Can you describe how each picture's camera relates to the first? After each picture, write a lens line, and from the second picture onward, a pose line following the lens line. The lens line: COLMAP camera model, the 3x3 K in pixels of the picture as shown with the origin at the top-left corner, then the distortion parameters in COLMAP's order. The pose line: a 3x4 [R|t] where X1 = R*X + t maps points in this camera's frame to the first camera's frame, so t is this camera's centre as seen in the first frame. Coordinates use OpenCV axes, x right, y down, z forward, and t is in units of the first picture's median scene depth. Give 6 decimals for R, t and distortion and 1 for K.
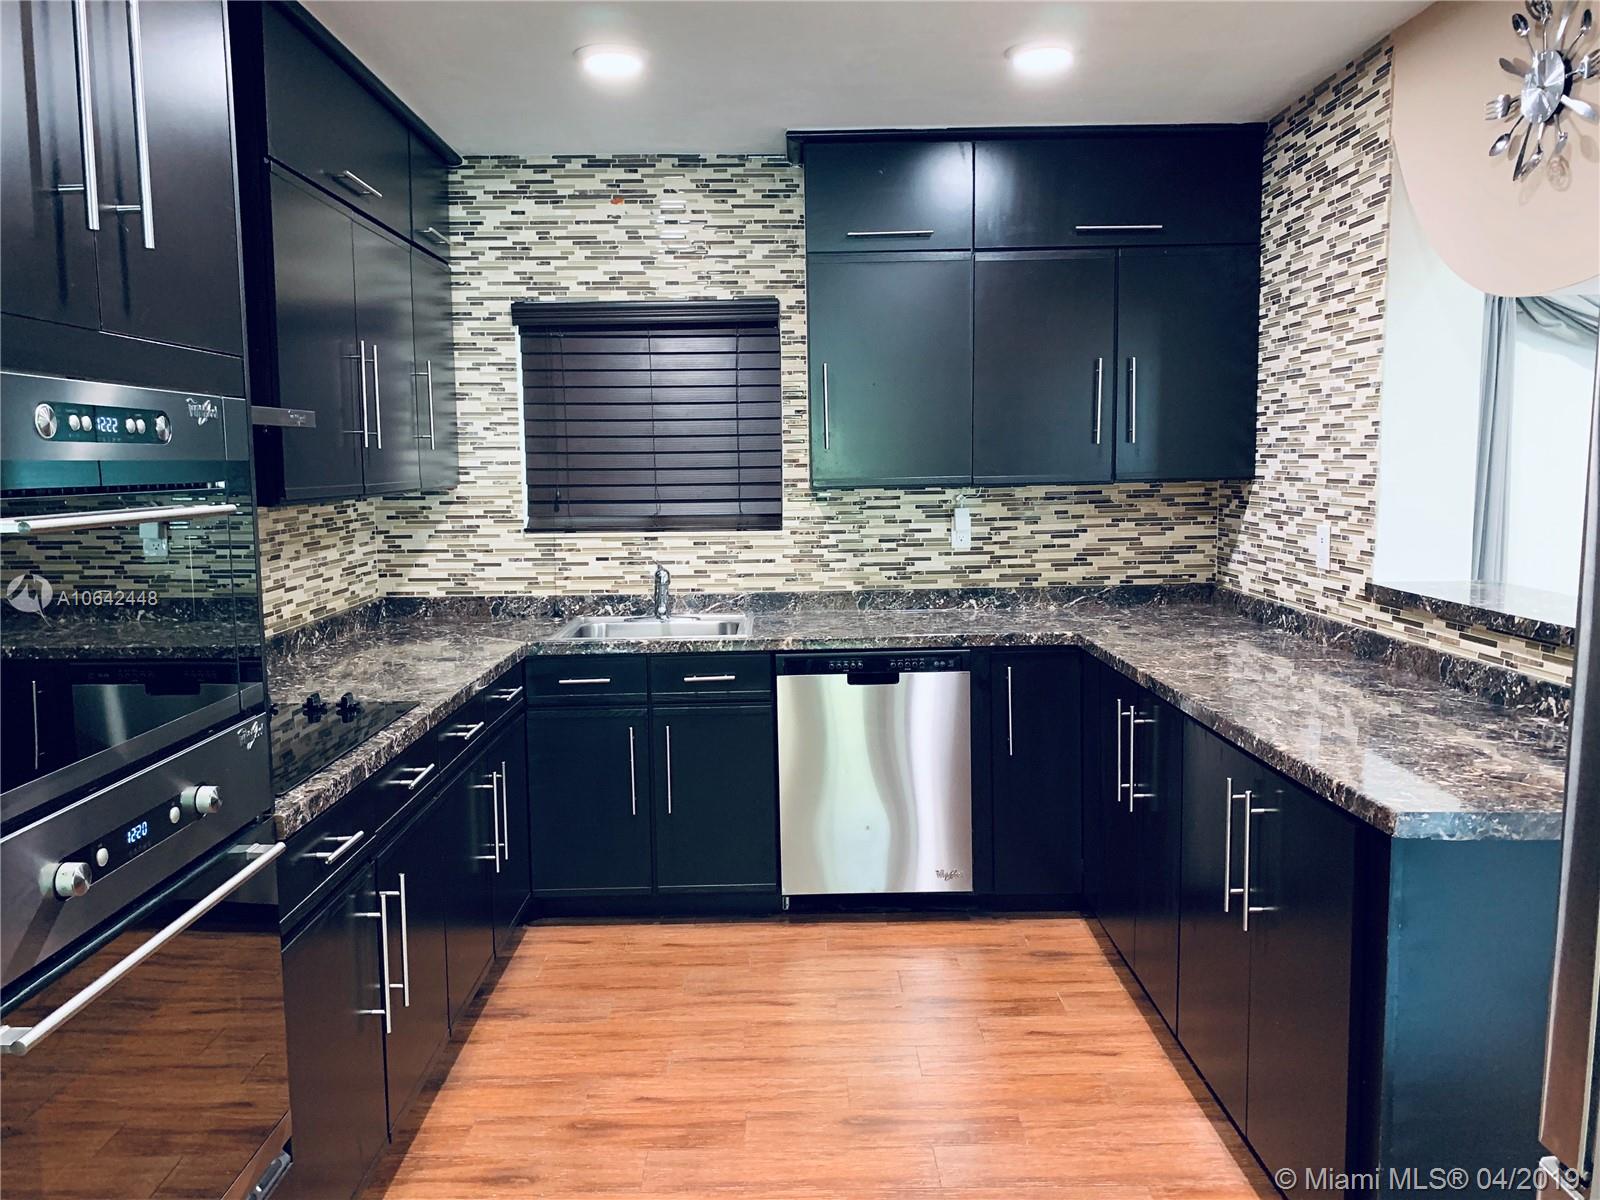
lens RADIAL K [[1252.2, 0, 797.3], [0, 1252.2, 598.0], [0, 0, 1]] dist [0.077311, -0.056809]
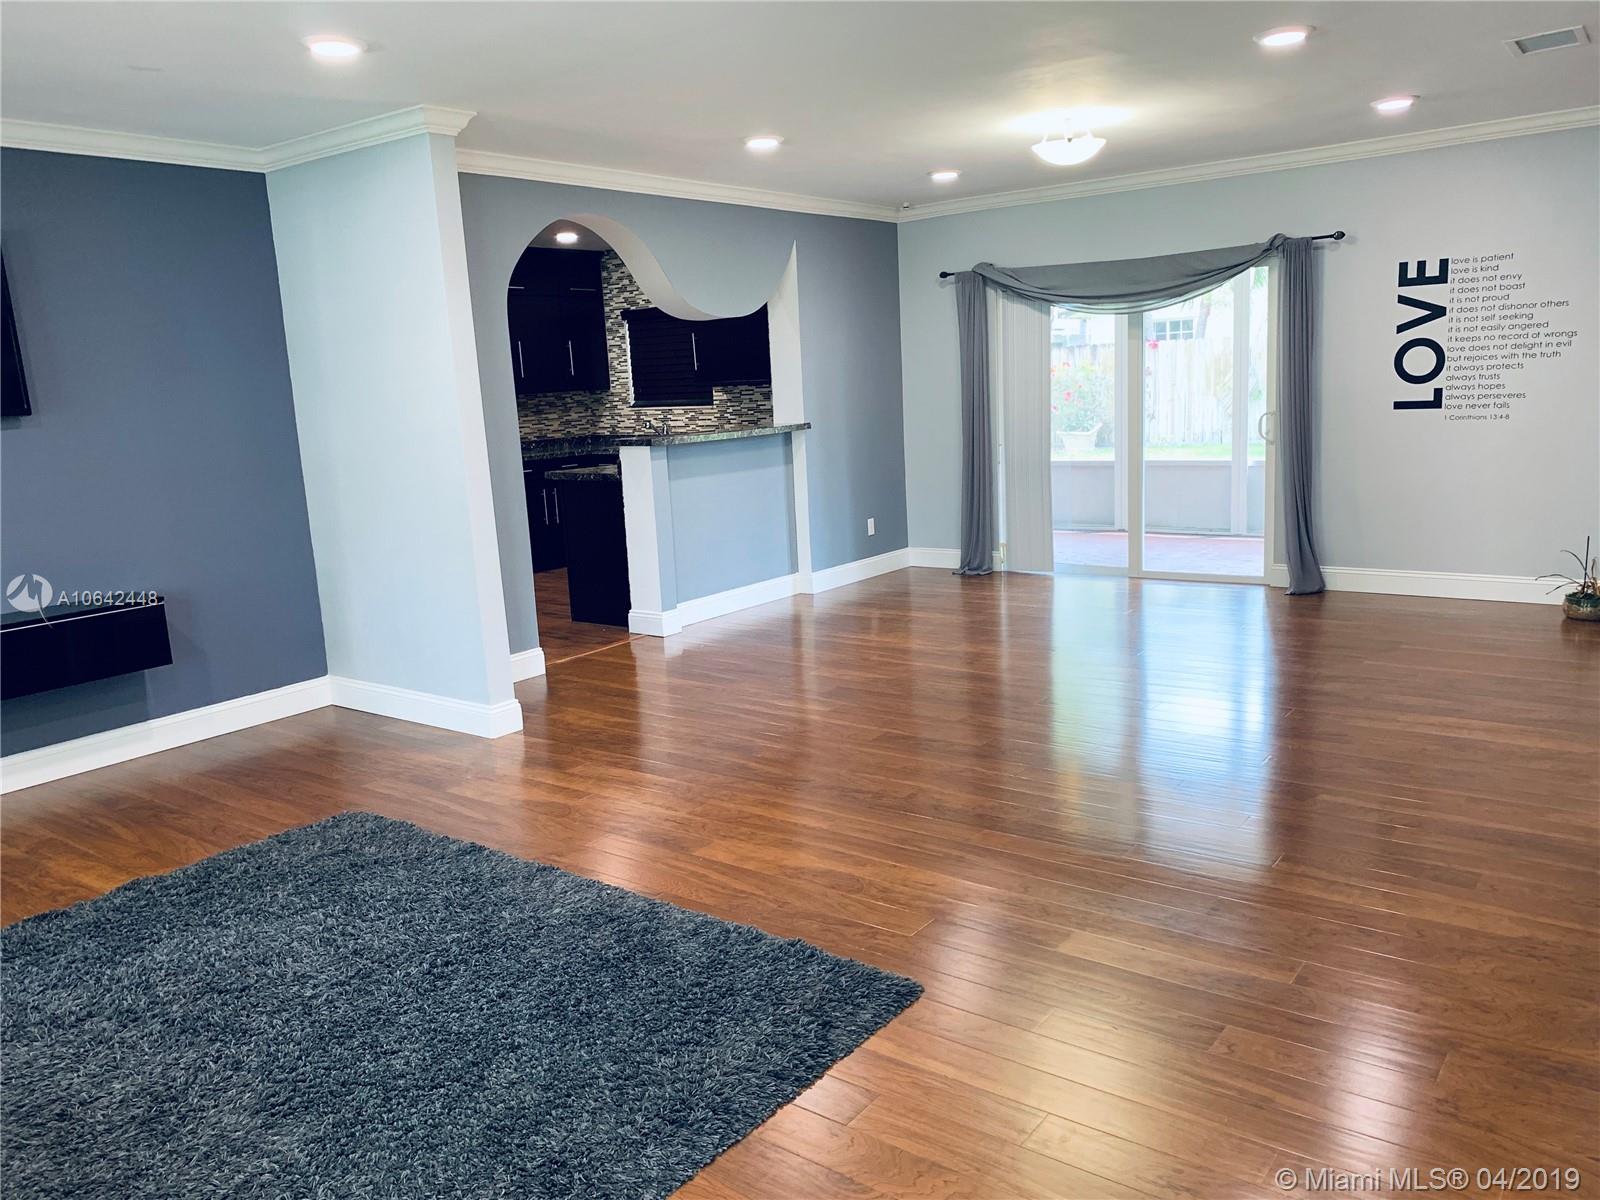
lens RADIAL K [[1252.2, 0, 788.1], [0, 1252.2, 597.6], [0, 0, 1]] dist [0.077311, -0.056809]
pose [[0.784379, 0.081075, -0.614960, 1.523833], [-0.022156, 0.994450, 0.102846, 0.055049], [0.619886, -0.067045, 0.781823, -0.705523]]
